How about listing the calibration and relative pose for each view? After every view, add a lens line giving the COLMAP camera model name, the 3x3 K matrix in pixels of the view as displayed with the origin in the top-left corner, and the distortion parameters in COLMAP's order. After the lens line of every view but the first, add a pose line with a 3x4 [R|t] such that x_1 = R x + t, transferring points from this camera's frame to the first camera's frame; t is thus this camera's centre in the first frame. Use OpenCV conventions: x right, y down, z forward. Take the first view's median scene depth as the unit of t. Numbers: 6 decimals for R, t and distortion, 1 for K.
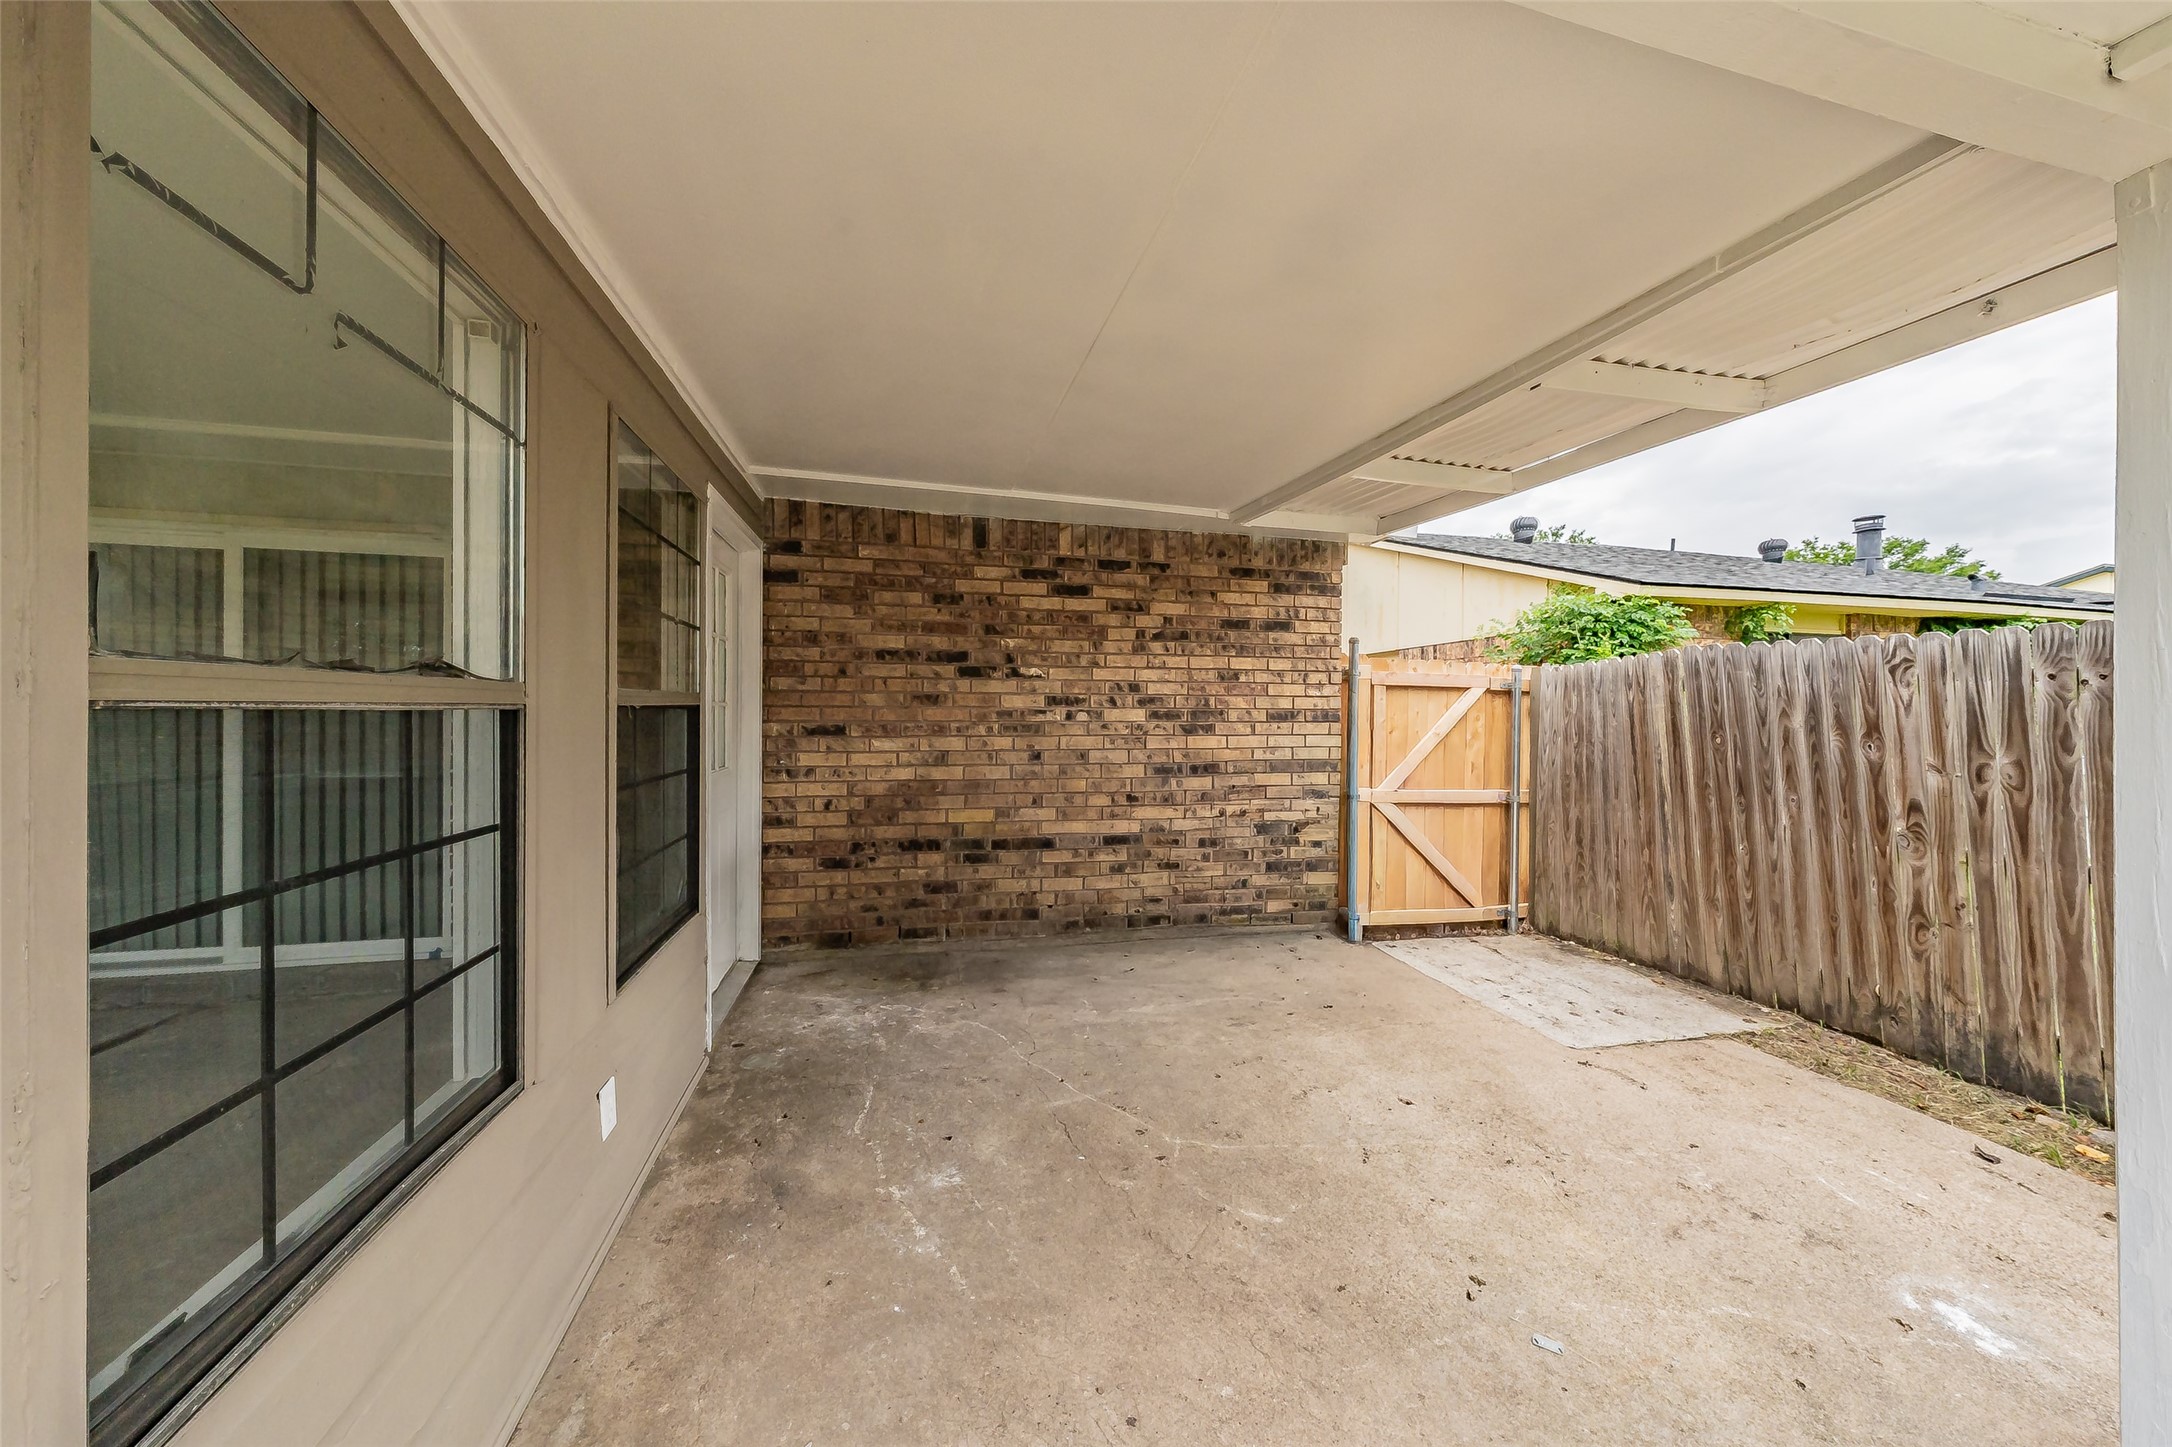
lens RADIAL K [[749.0, 0, 1089.7], [0, 749.0, 719.2], [0, 0, 1]] dist [-0.000209, 0.000096]
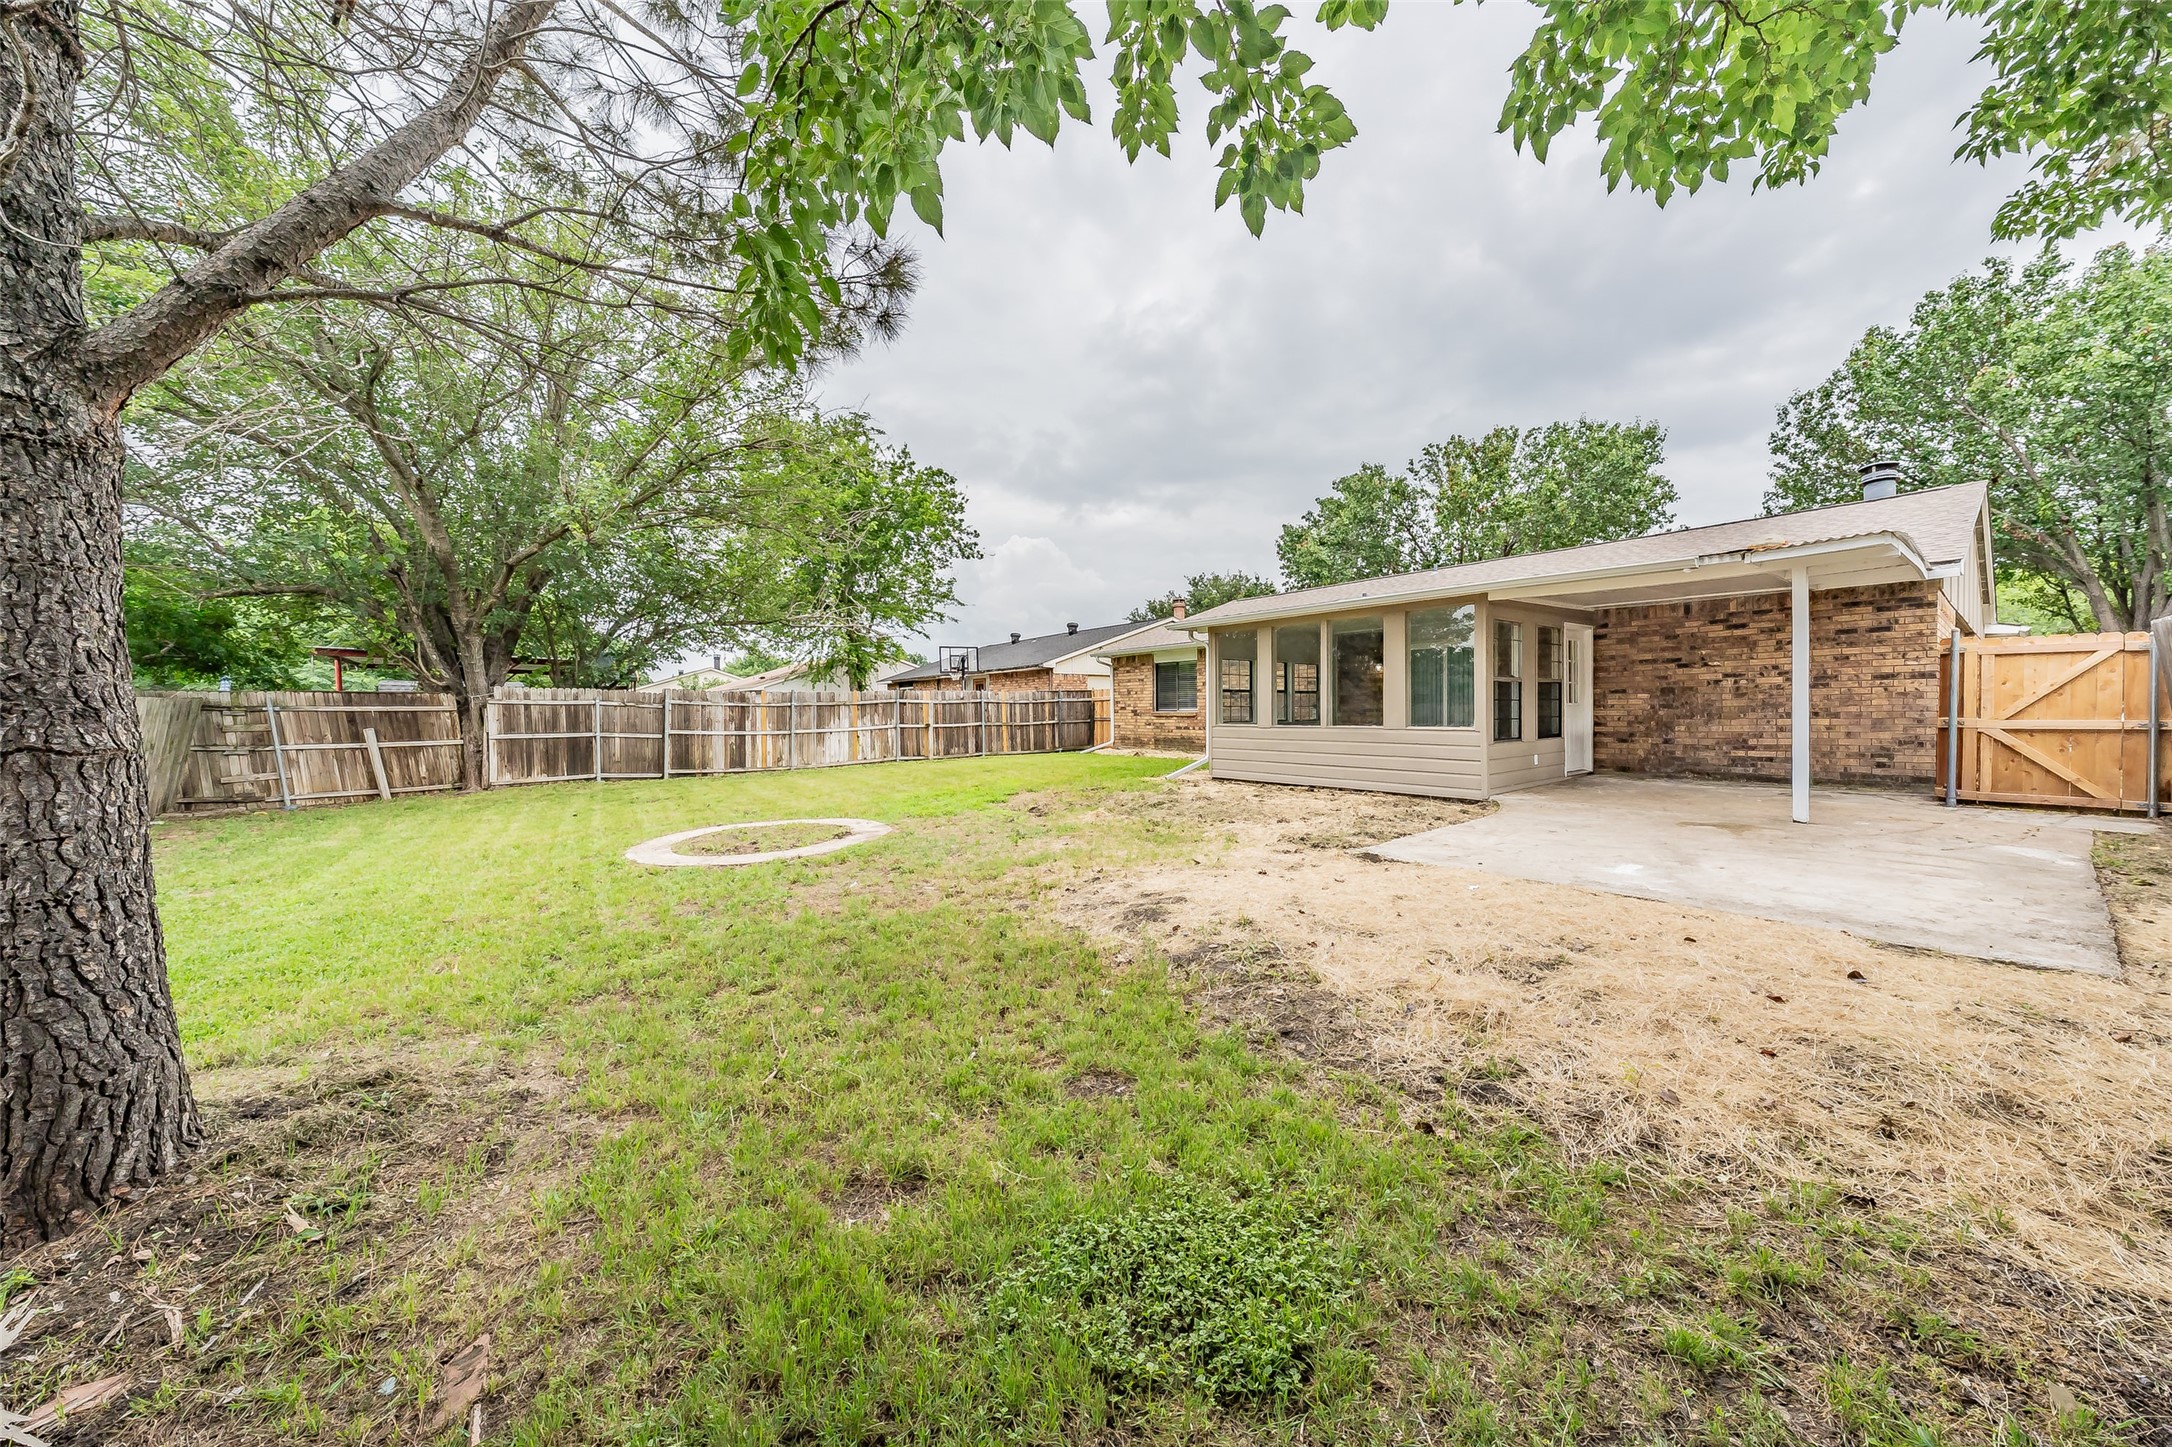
lens RADIAL K [[770.2, 0, 1092.4], [0, 770.2, 723.7], [0, 0, 1]] dist [0.000135, 0.000036]
pose [[0.424626, -0.000638, -0.905369, 1.275123], [0.010400, 0.999937, 0.004174, 0.094272], [0.905309, -0.011188, 0.424605, -1.786561]]
